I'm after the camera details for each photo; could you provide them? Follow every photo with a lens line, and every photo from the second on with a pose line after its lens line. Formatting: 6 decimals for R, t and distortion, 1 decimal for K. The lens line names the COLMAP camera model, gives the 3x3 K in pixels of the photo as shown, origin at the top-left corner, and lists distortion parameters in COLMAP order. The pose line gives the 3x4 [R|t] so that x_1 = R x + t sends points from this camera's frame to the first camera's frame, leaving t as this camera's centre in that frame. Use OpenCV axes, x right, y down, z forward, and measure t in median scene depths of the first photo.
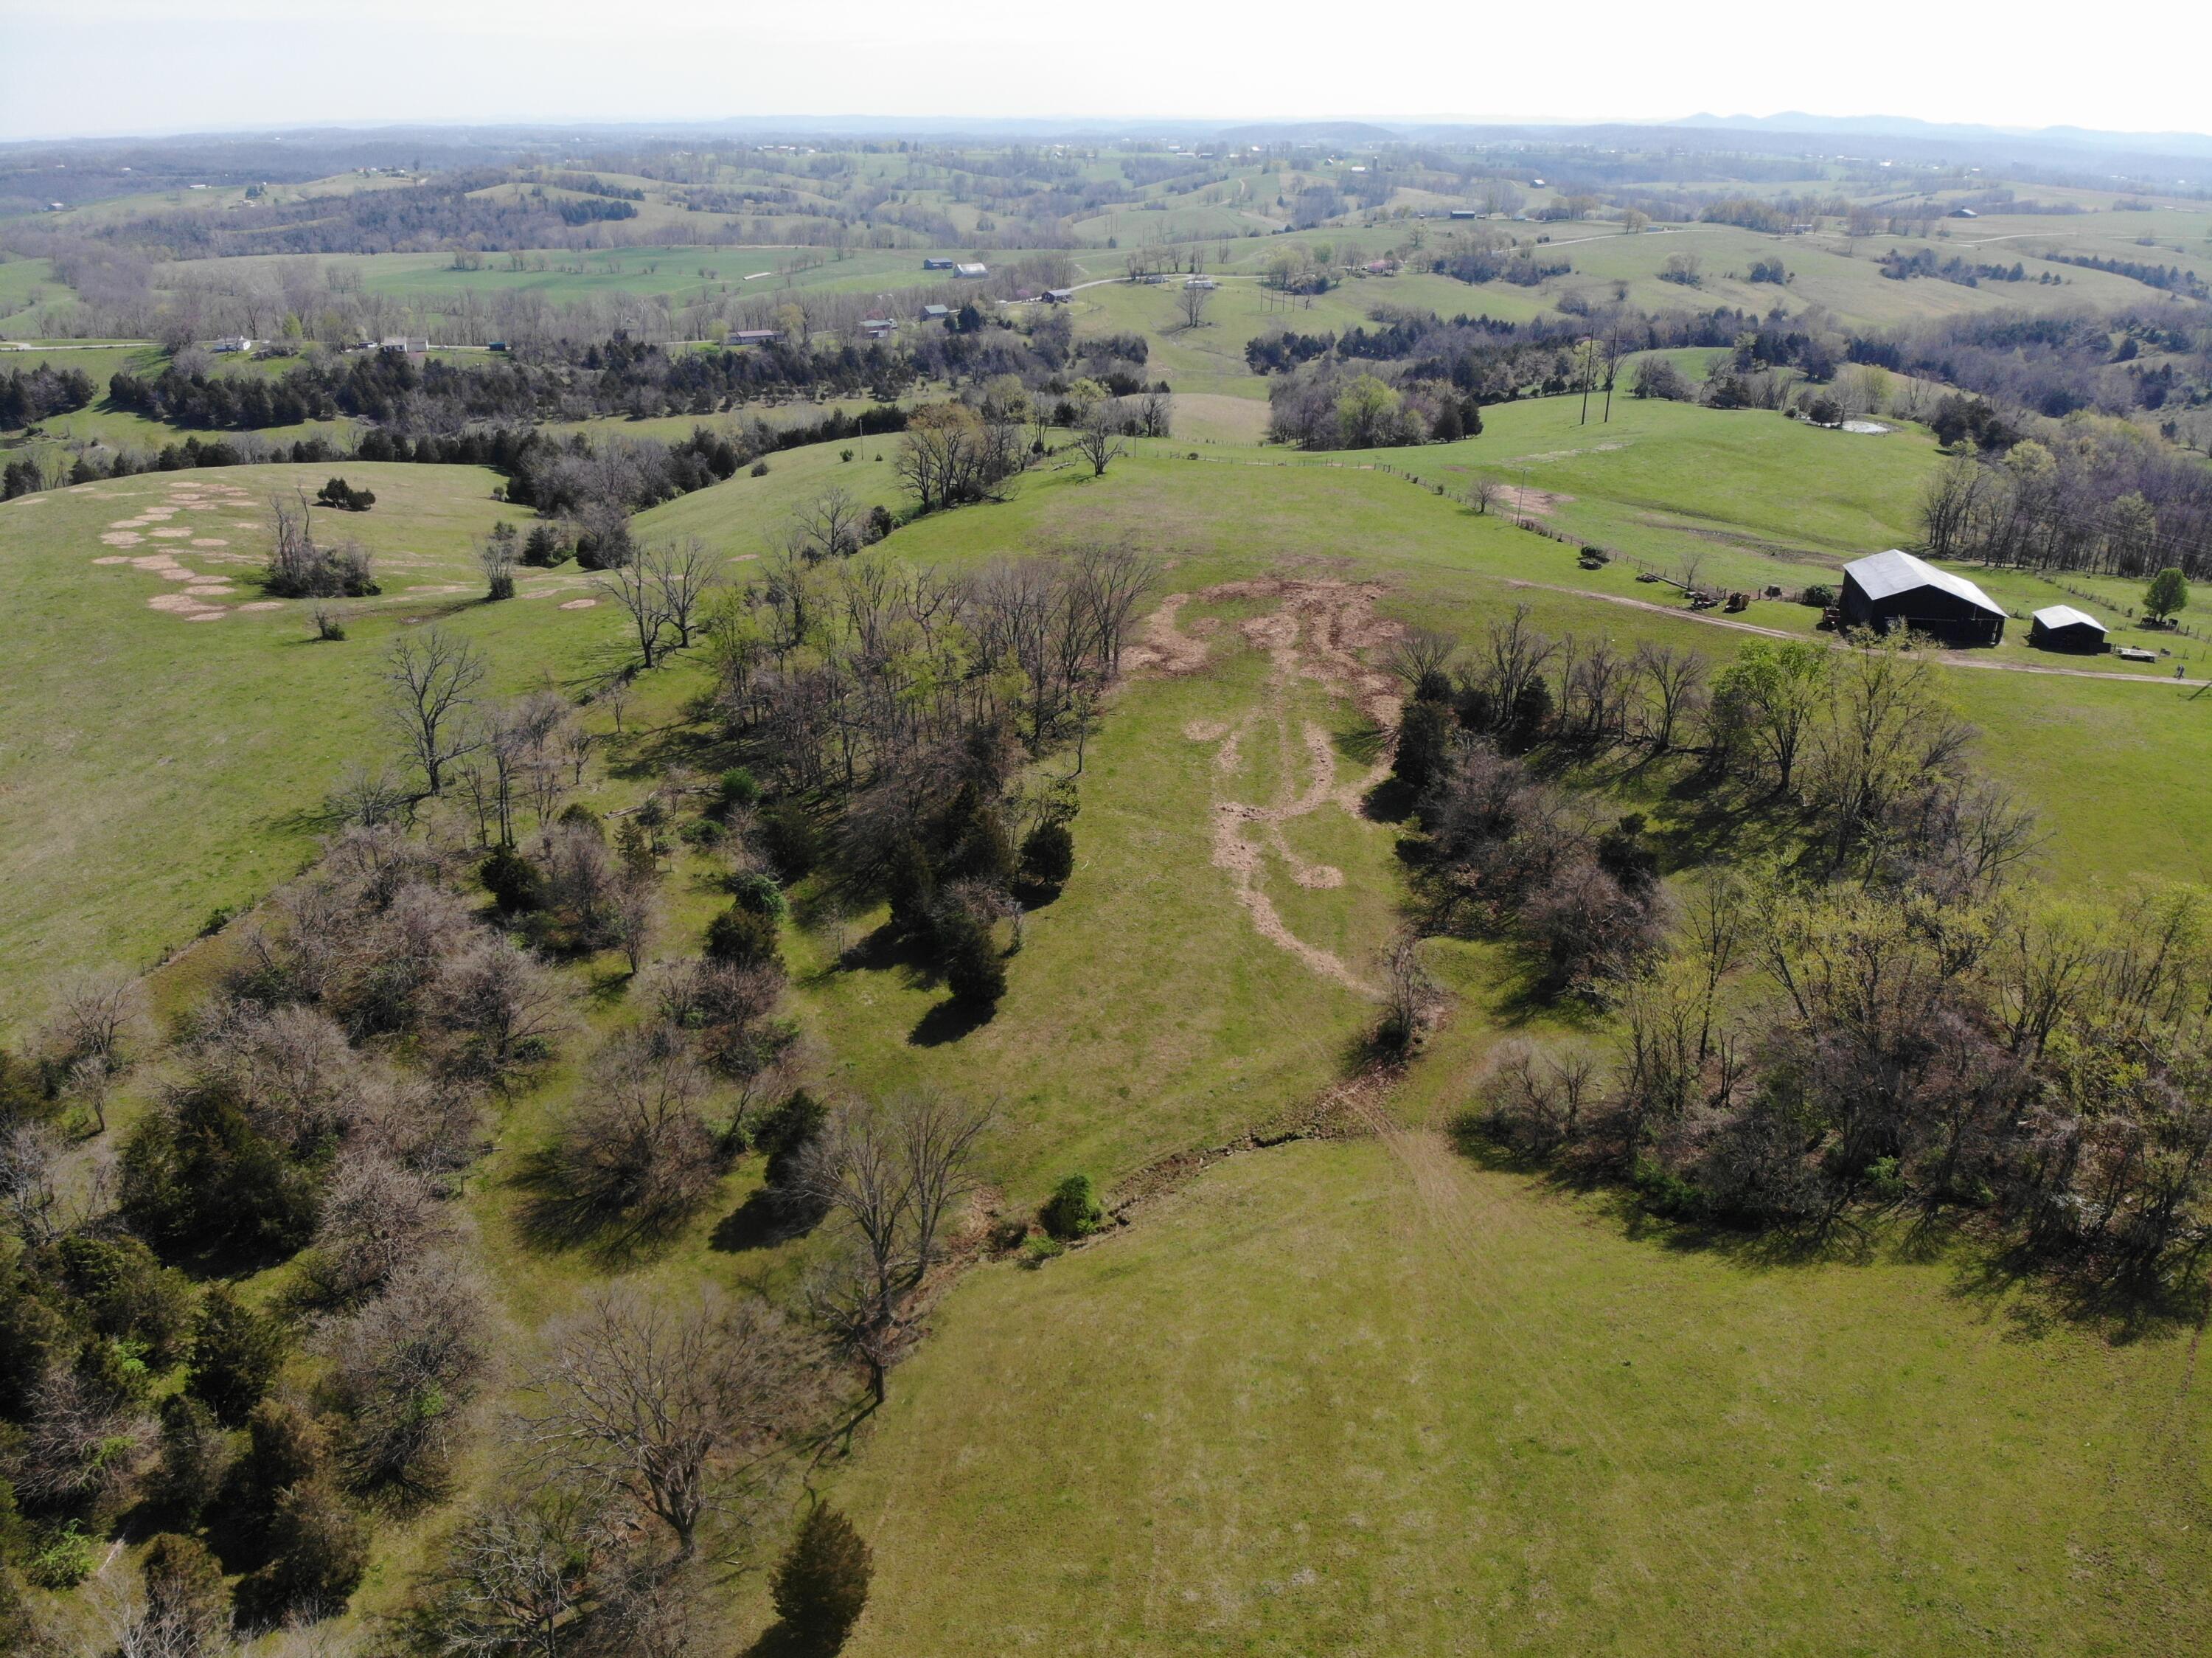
lens RADIAL K [[1609.4, 0, 1107.6], [0, 1609.4, 849.7], [0, 0, 1]] dist [0.070657, -0.169762]
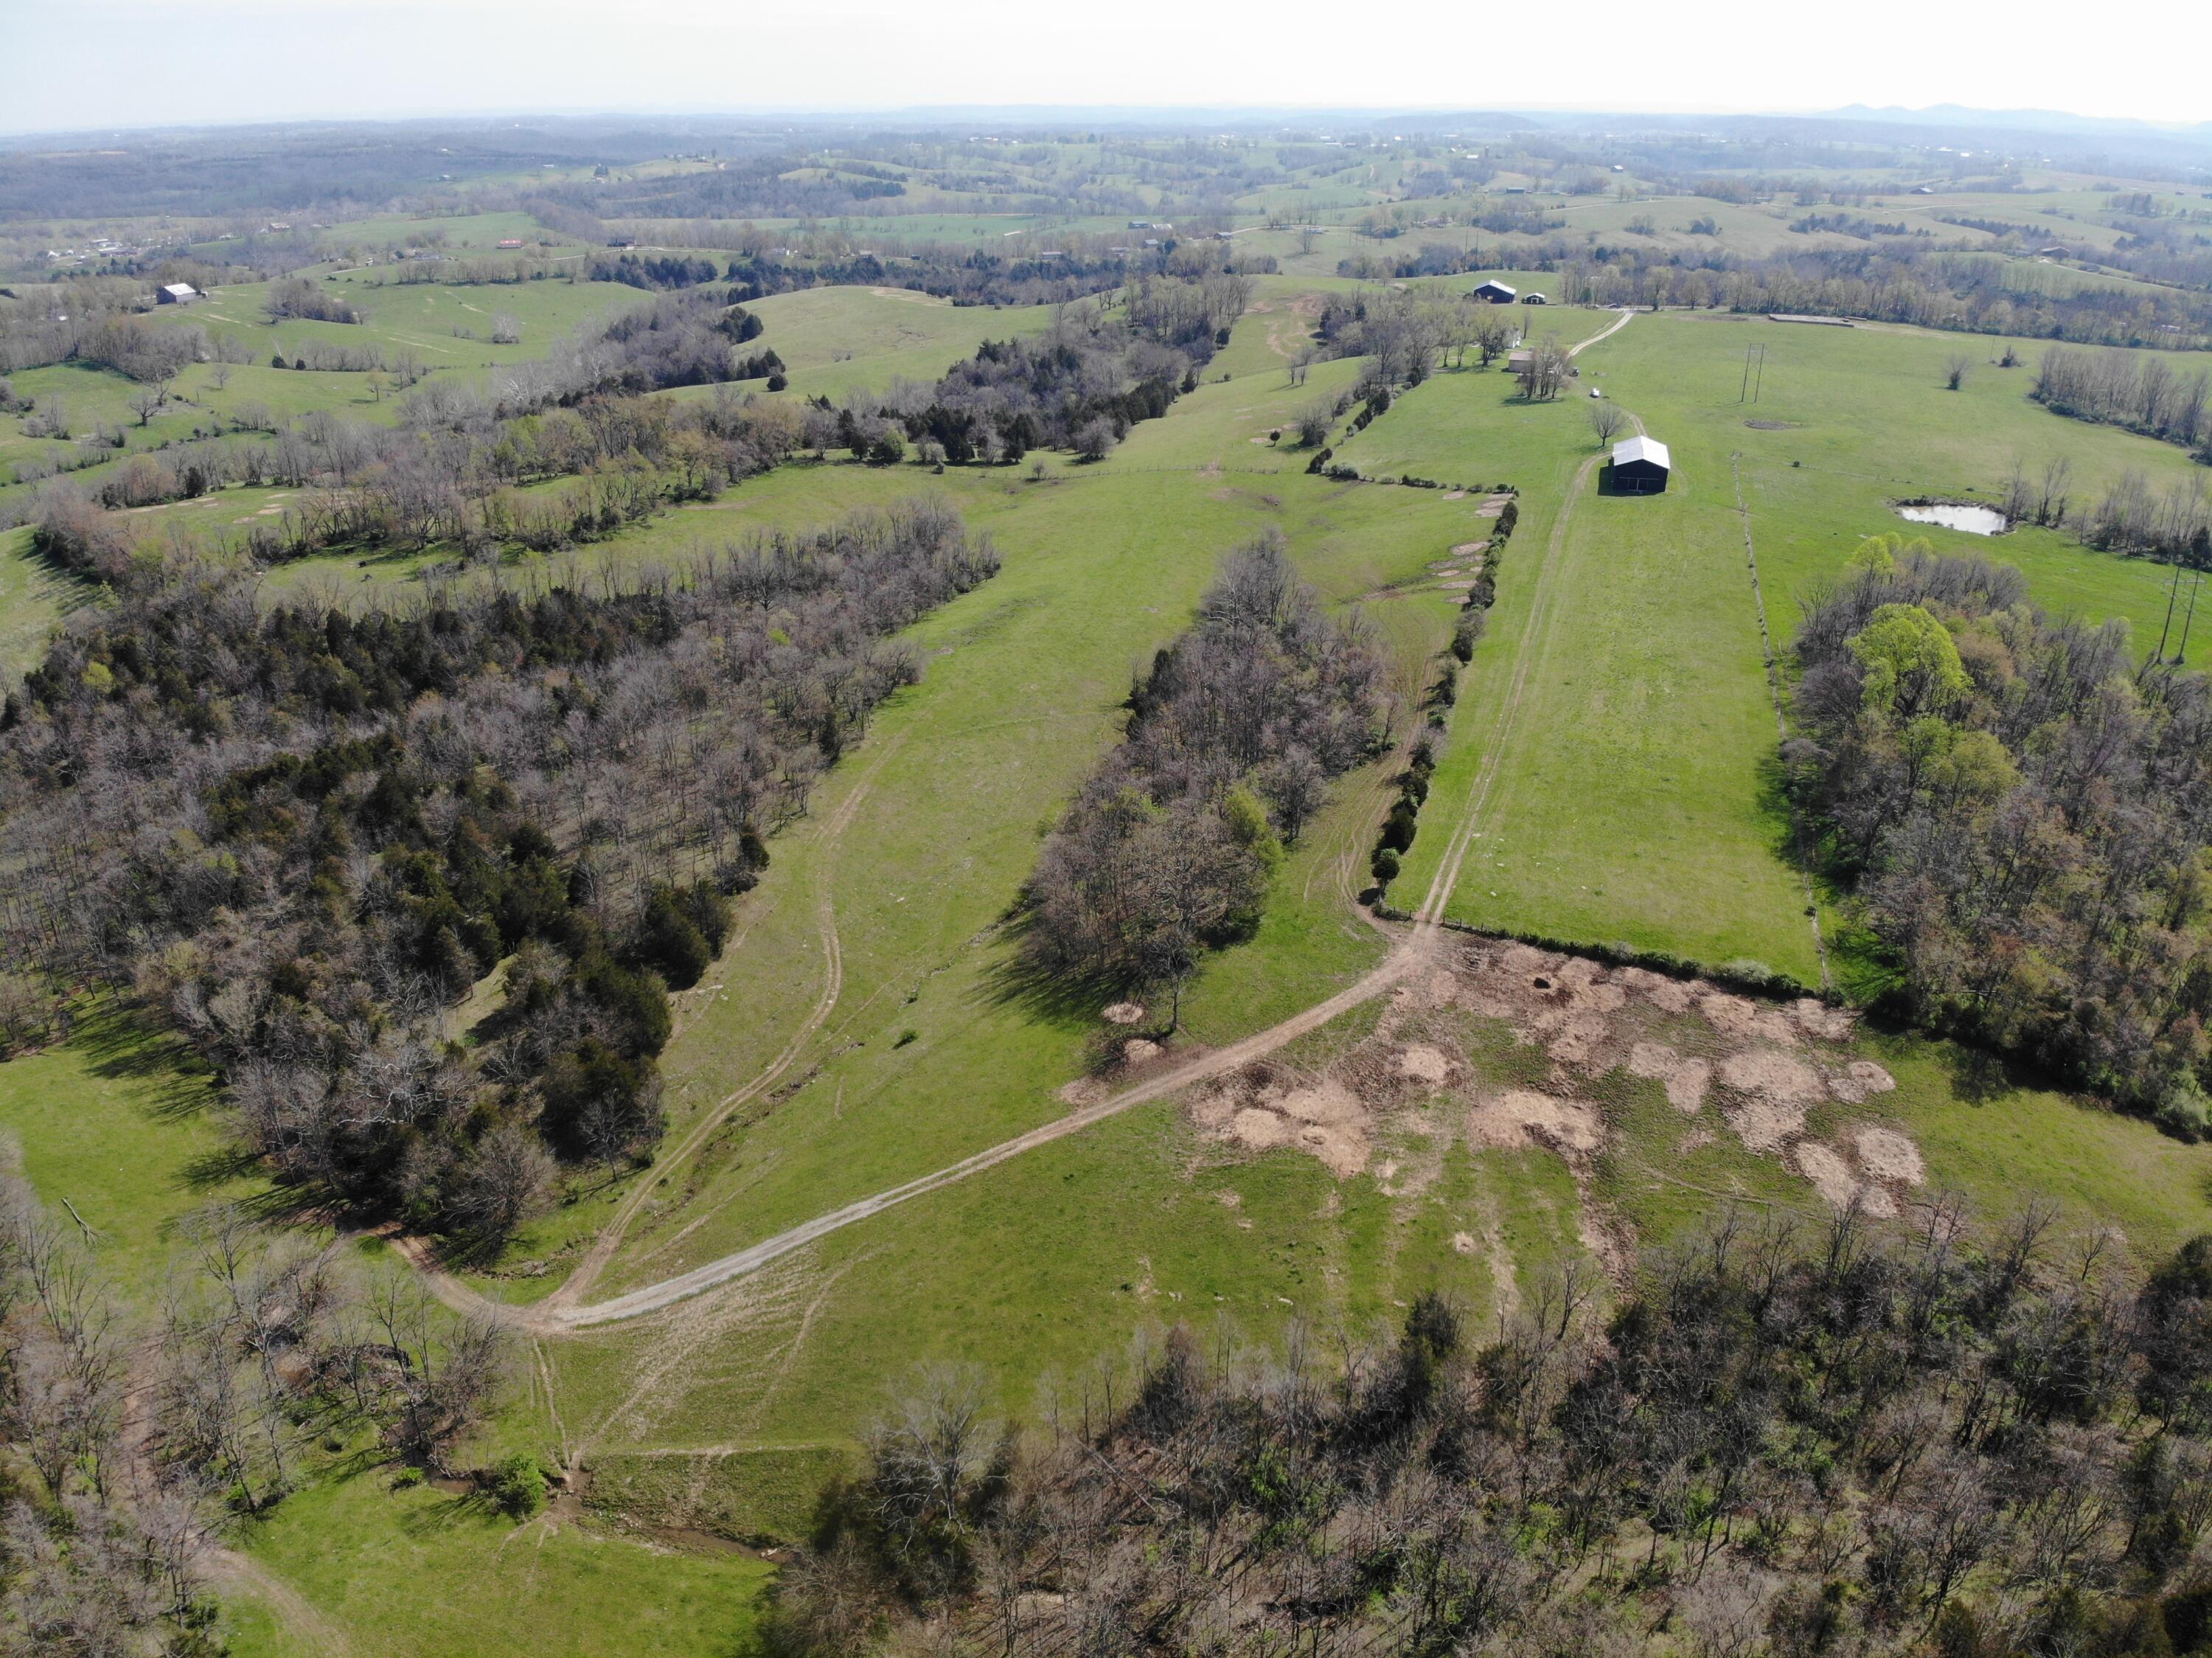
lens RADIAL K [[1609.4, 0, 1099.6], [0, 1609.4, 848.0], [0, 0, 1]] dist [0.070657, -0.169762]
pose [[0.995320, 0.036178, -0.089602, 0.009079], [-0.035638, 0.999336, 0.007620, 0.184090], [0.089818, -0.004391, 0.995948, -0.442986]]
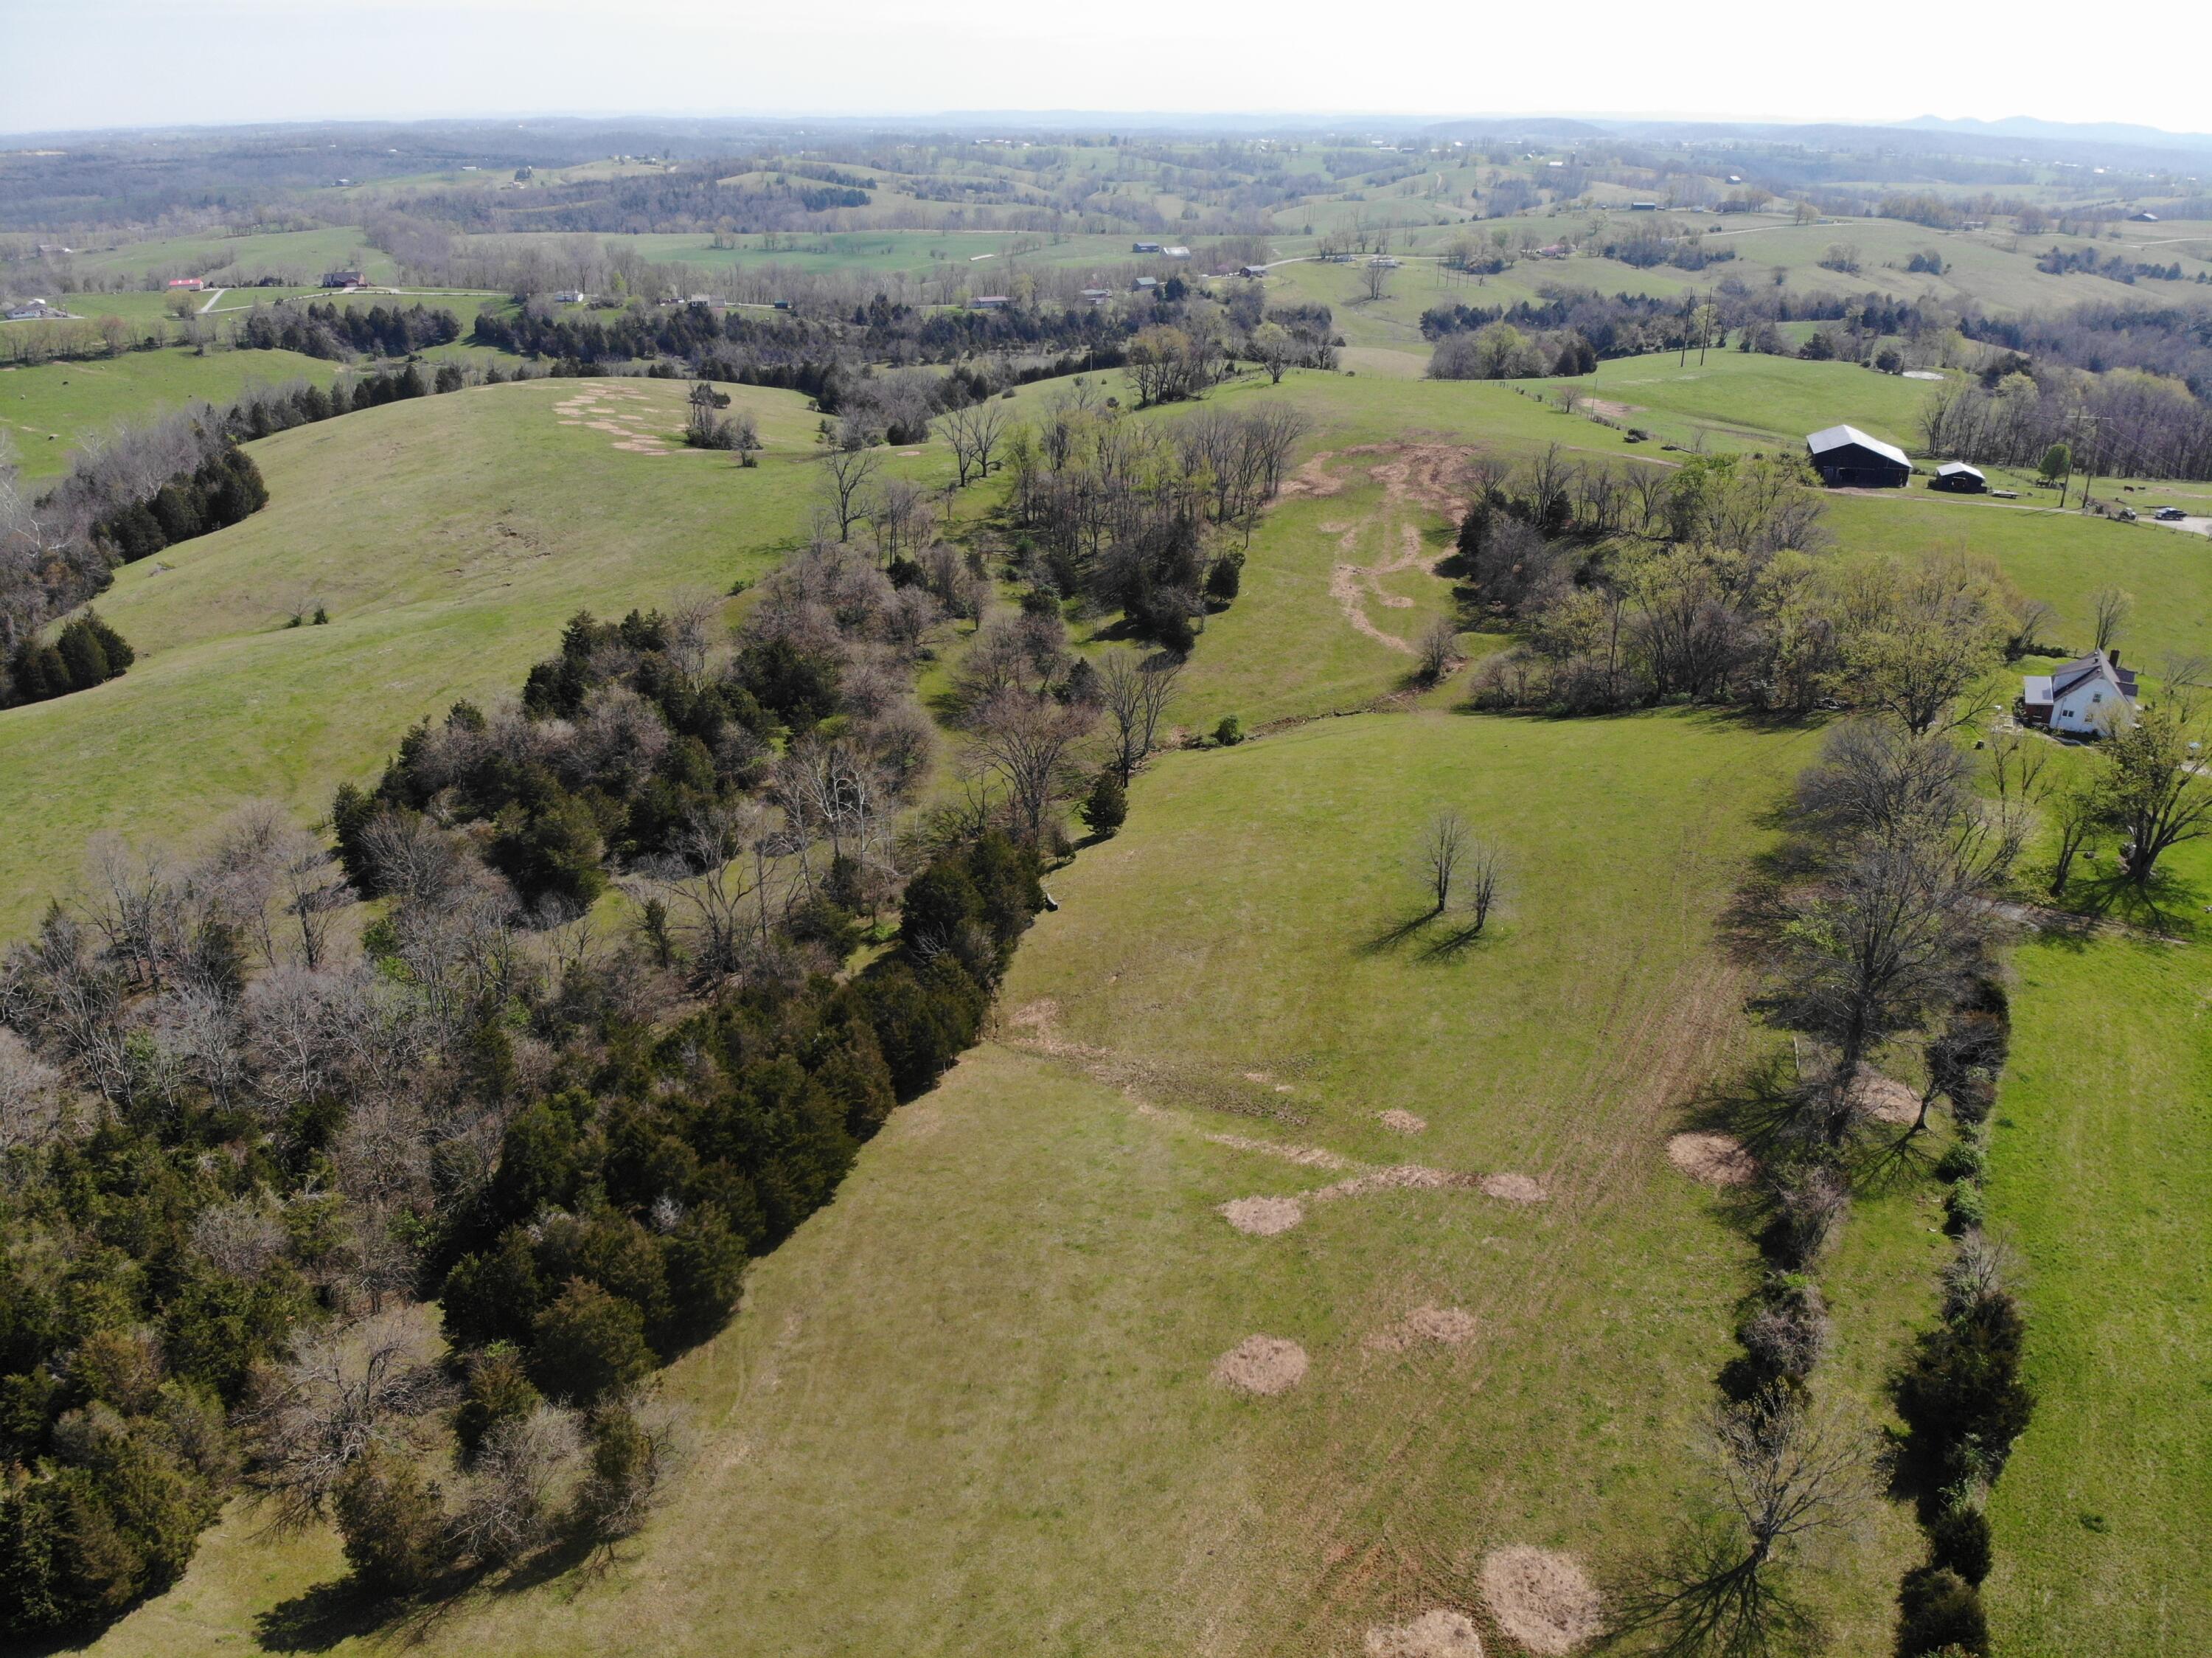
lens RADIAL K [[1609.4, 0, 1105.9], [0, 1609.4, 845.9], [0, 0, 1]] dist [0.070657, -0.169762]
pose [[0.993148, 0.048670, -0.106248, 0.004151], [-0.048611, 0.998813, 0.003150, 0.040031], [0.106275, 0.002037, 0.994335, -0.089108]]
